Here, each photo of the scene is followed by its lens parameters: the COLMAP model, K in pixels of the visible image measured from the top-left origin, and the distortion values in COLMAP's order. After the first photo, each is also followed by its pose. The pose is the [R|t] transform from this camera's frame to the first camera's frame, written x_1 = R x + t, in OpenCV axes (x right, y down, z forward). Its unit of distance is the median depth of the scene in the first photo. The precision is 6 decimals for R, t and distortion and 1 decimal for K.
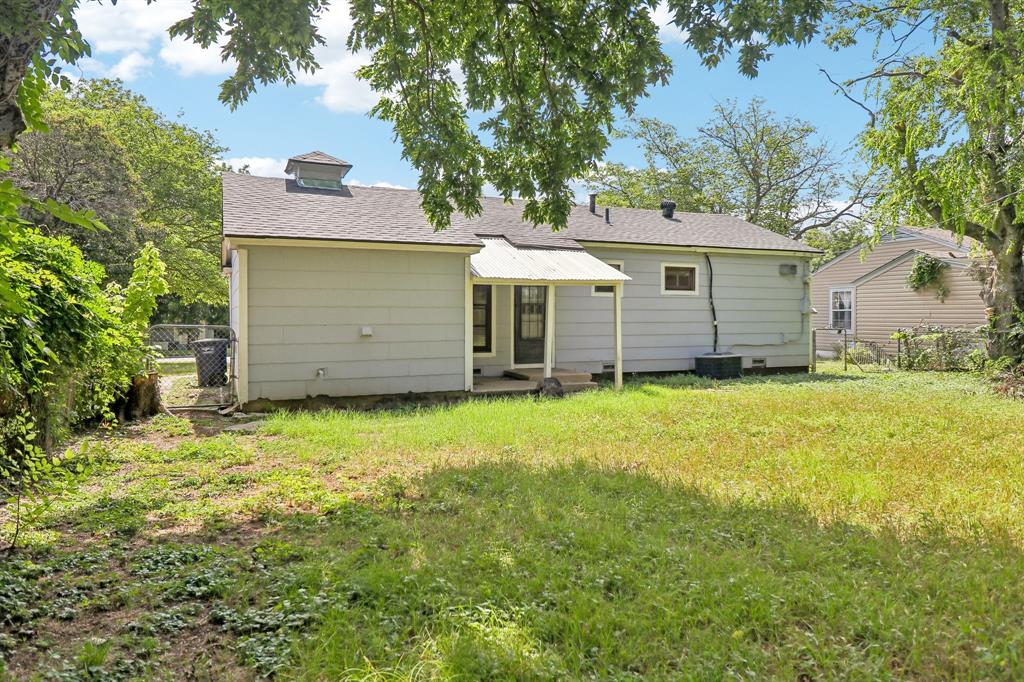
lens RADIAL K [[649.5, 0, 513.5], [0, 649.5, 339.1], [0, 0, 1]] dist [-0.005161, -0.000719]
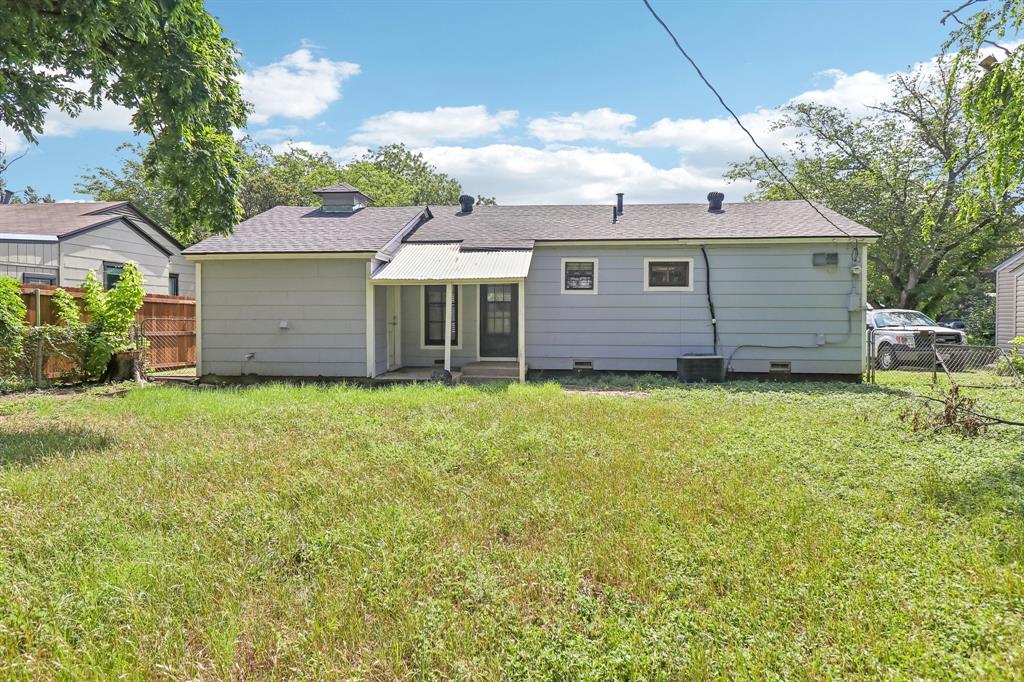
lens RADIAL K [[559.2, 0, 511.4], [0, 559.2, 337.5], [0, 0, 1]] dist [-0.016080, -0.000222]
pose [[0.877261, 0.022354, -0.479493, 0.451530], [-0.018869, 0.999749, 0.012086, -0.006083], [0.479642, -0.001555, 0.877463, 0.177420]]
